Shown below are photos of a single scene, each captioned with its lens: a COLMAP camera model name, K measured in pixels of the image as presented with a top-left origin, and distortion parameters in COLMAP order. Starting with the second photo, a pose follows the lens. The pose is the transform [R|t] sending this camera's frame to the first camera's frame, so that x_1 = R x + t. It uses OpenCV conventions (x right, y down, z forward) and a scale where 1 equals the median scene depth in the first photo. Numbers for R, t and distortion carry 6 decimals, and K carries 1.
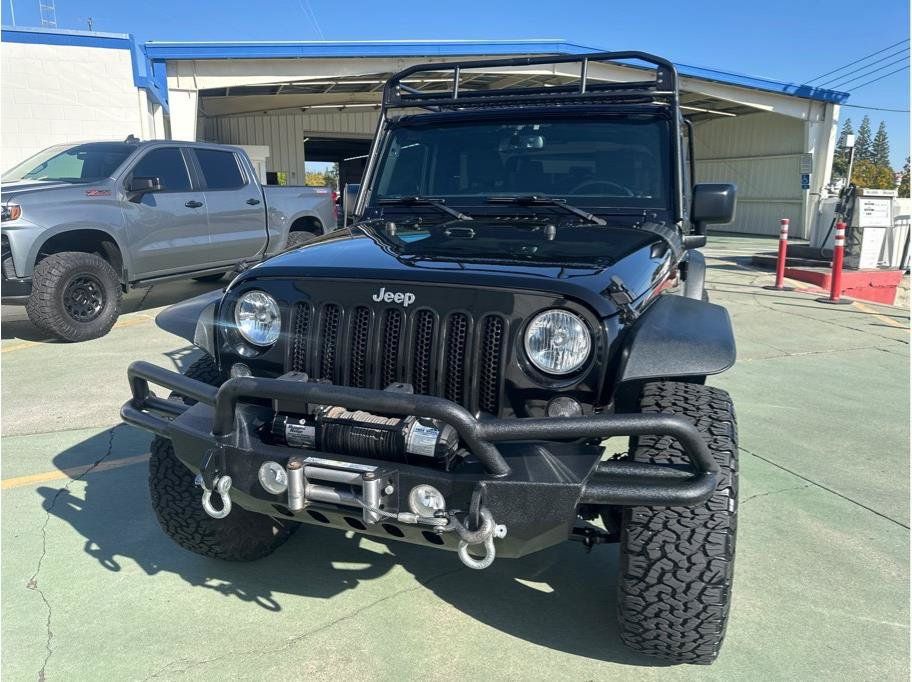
lens RADIAL K [[640.3, 0, 454.1], [0, 640.3, 335.1], [0, 0, 1]] dist [0.035026, -0.047338]
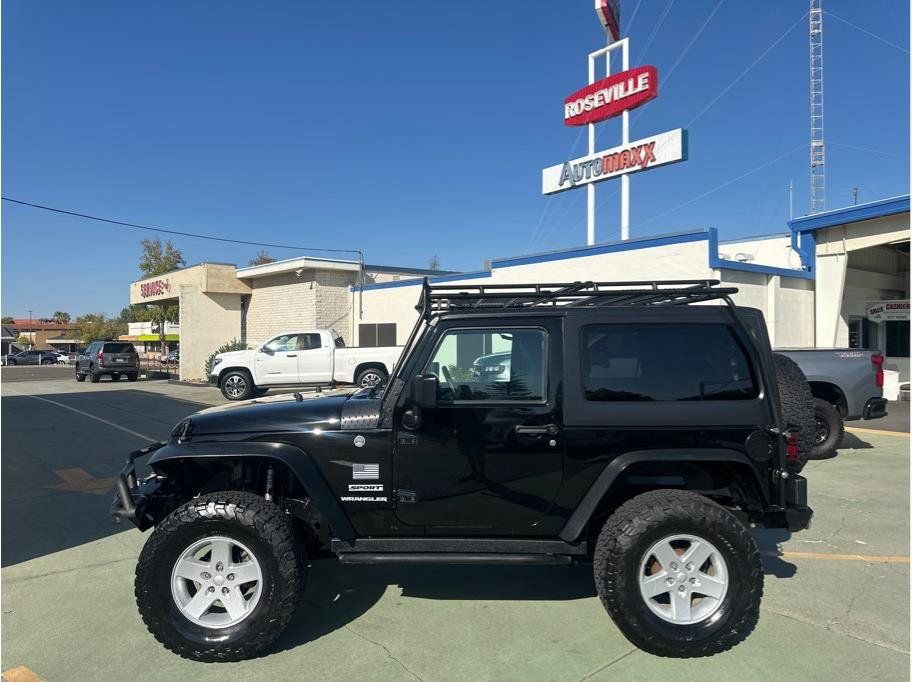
lens RADIAL K [[629.5, 0, 457.6], [0, 629.5, 336.8], [0, 0, 1]] dist [0.087135, -0.141362]
pose [[0.354601, -0.011575, -0.934946, 0.778320], [-0.199183, 0.976037, -0.087628, -0.108613], [0.913556, 0.217298, 0.343798, 0.326731]]
